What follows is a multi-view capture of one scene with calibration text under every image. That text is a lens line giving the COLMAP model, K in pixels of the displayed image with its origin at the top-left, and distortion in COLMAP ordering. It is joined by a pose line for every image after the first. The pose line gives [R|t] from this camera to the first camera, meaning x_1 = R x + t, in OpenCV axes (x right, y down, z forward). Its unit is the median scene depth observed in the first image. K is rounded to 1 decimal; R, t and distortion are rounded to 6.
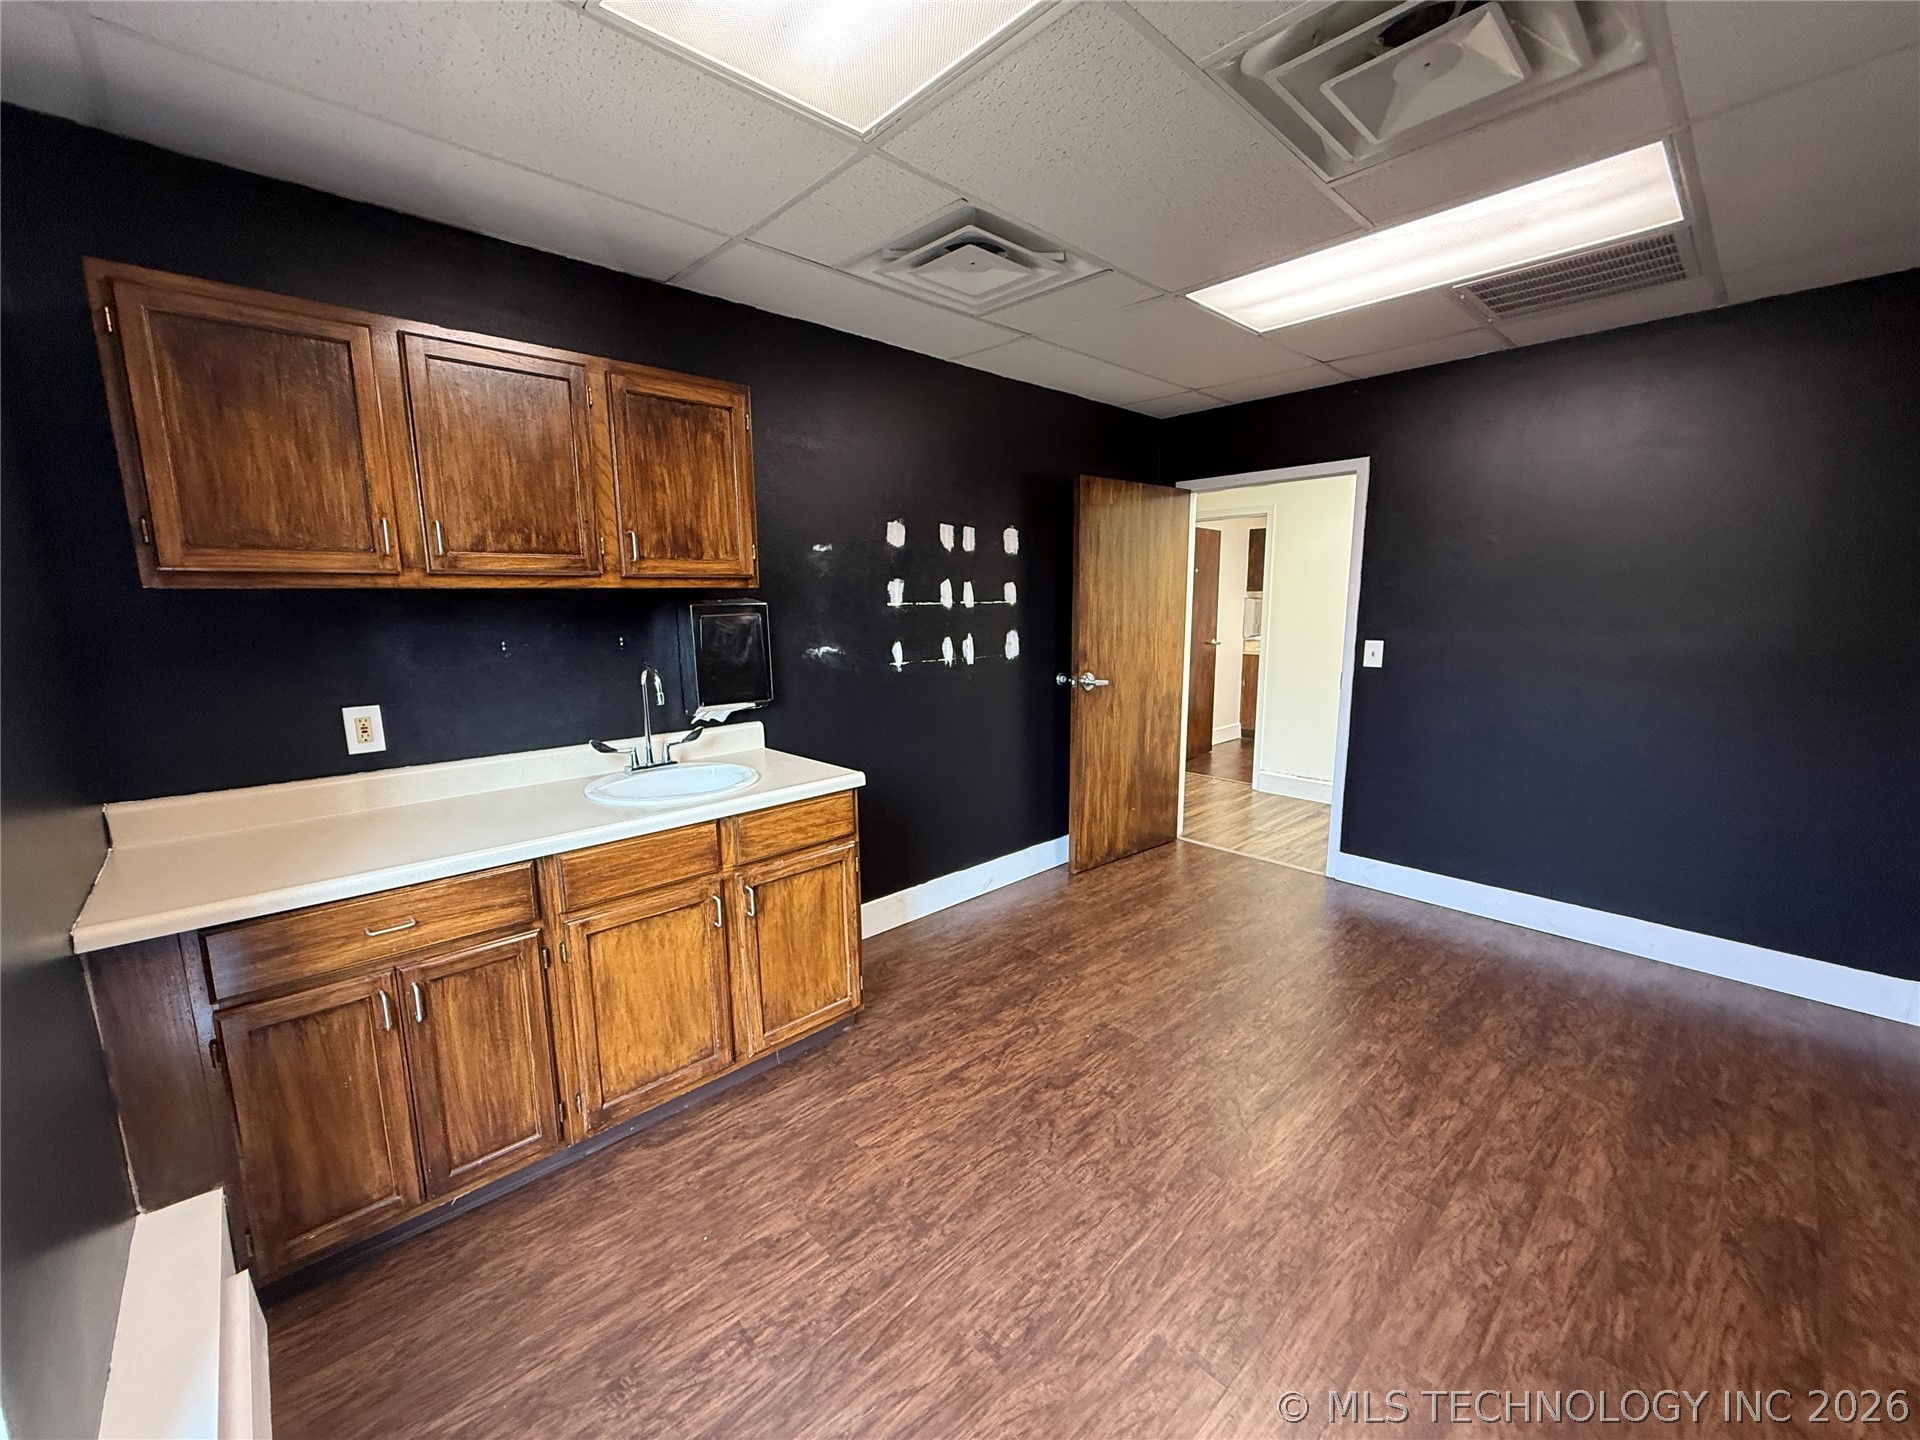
lens RADIAL K [[762.9, 0, 953.4], [0, 762.9, 724.4], [0, 0, 1]] dist [0.000121, -0.000062]
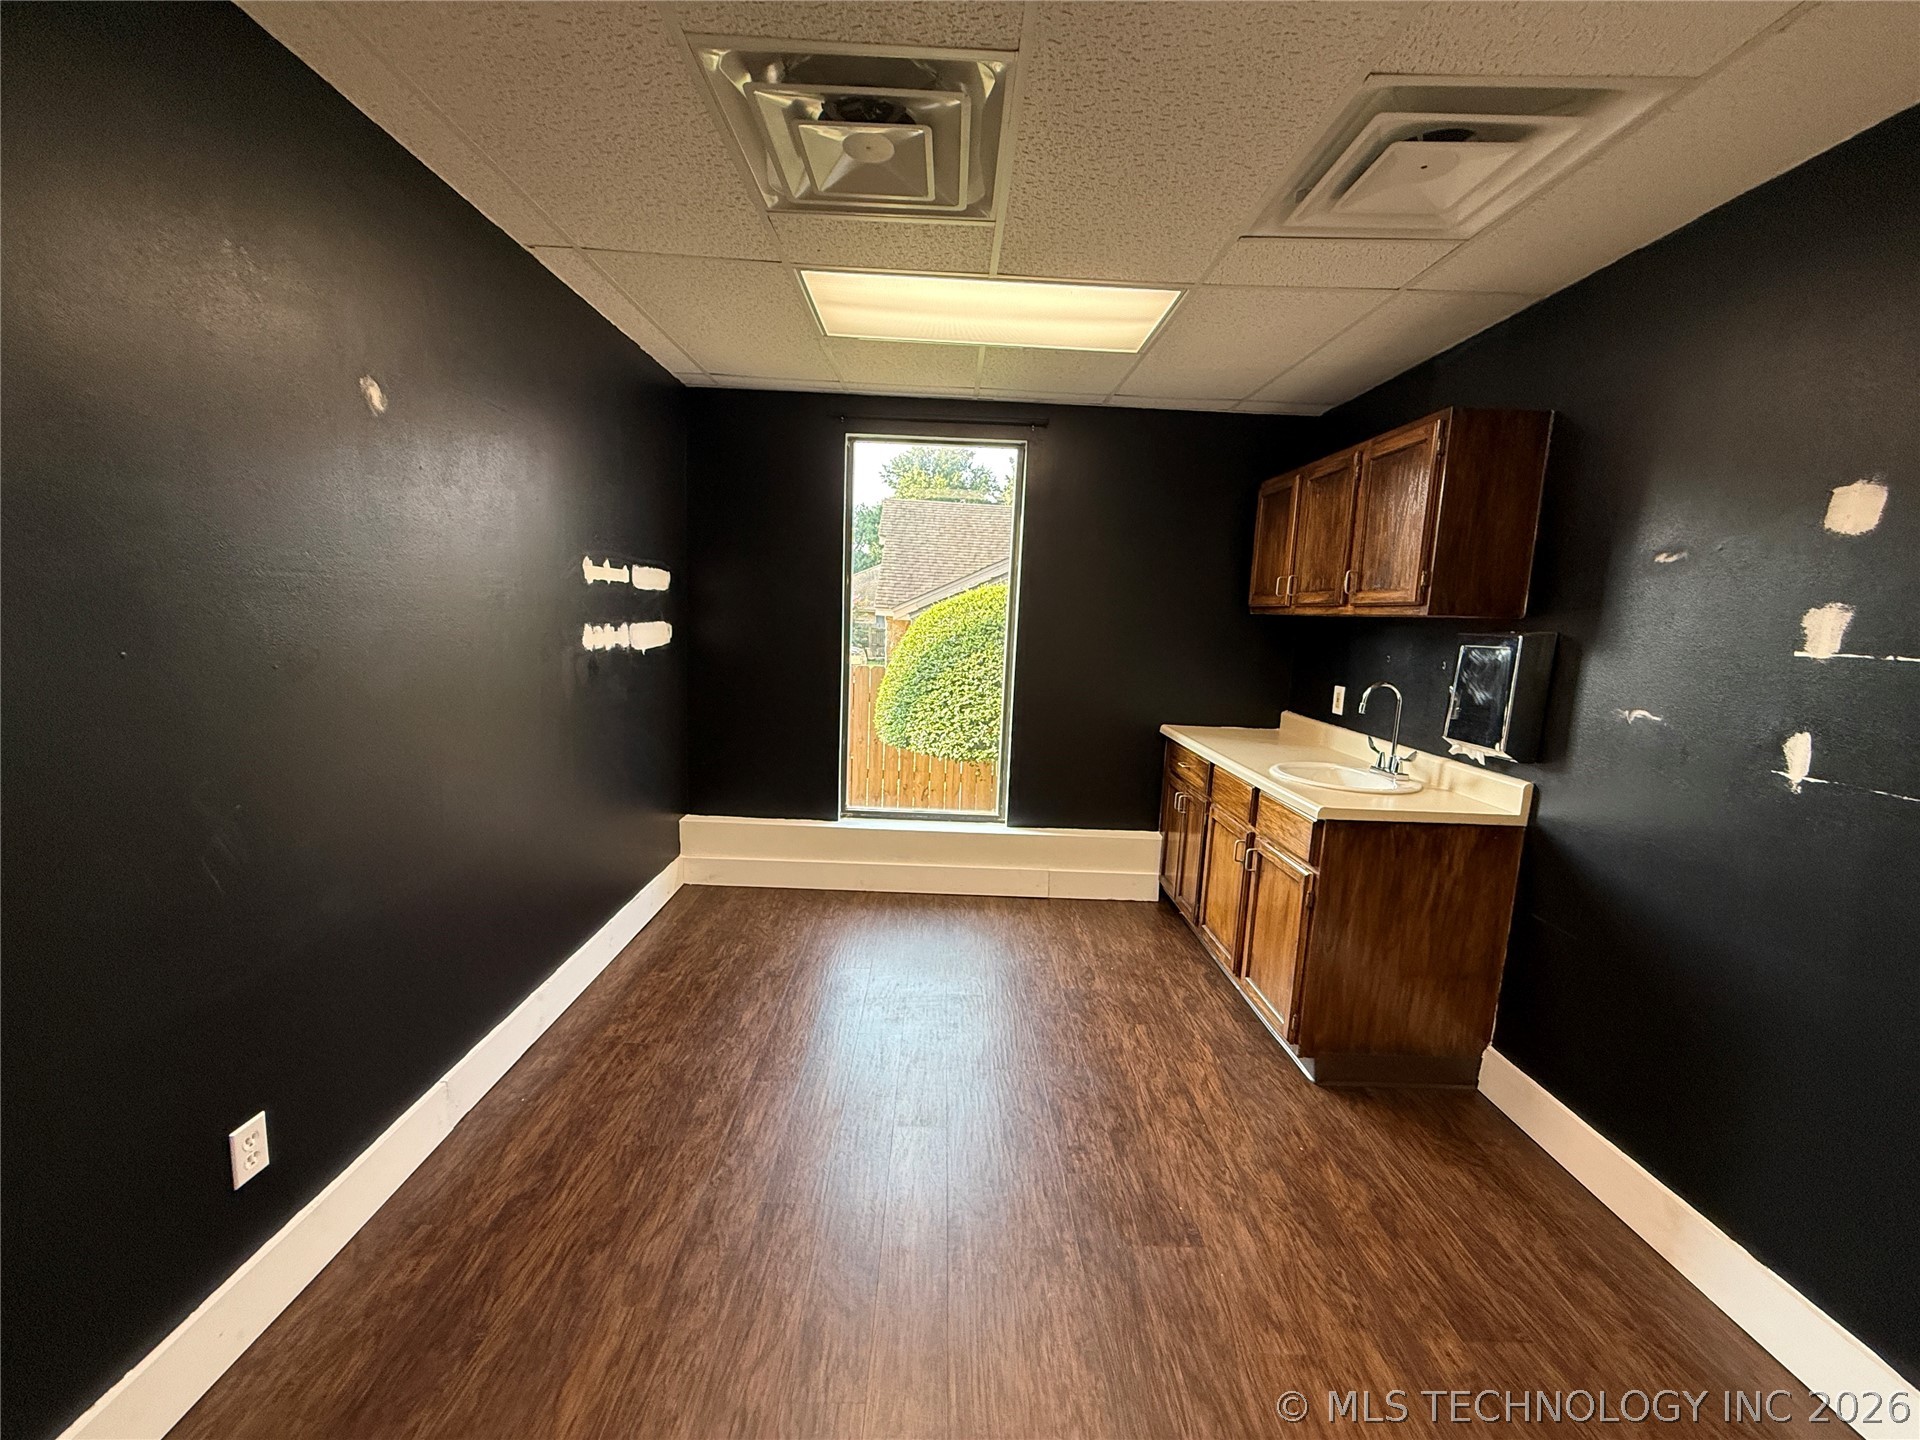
lens RADIAL K [[762.9, 0, 953.4], [0, 762.9, 724.4], [0, 0, 1]] dist [0.000121, -0.000062]
pose [[-0.673643, 0.092359, -0.733263, 0.907908], [-0.154179, 0.952769, 0.261650, -0.220137], [0.722796, 0.289312, -0.627586, 1.285100]]
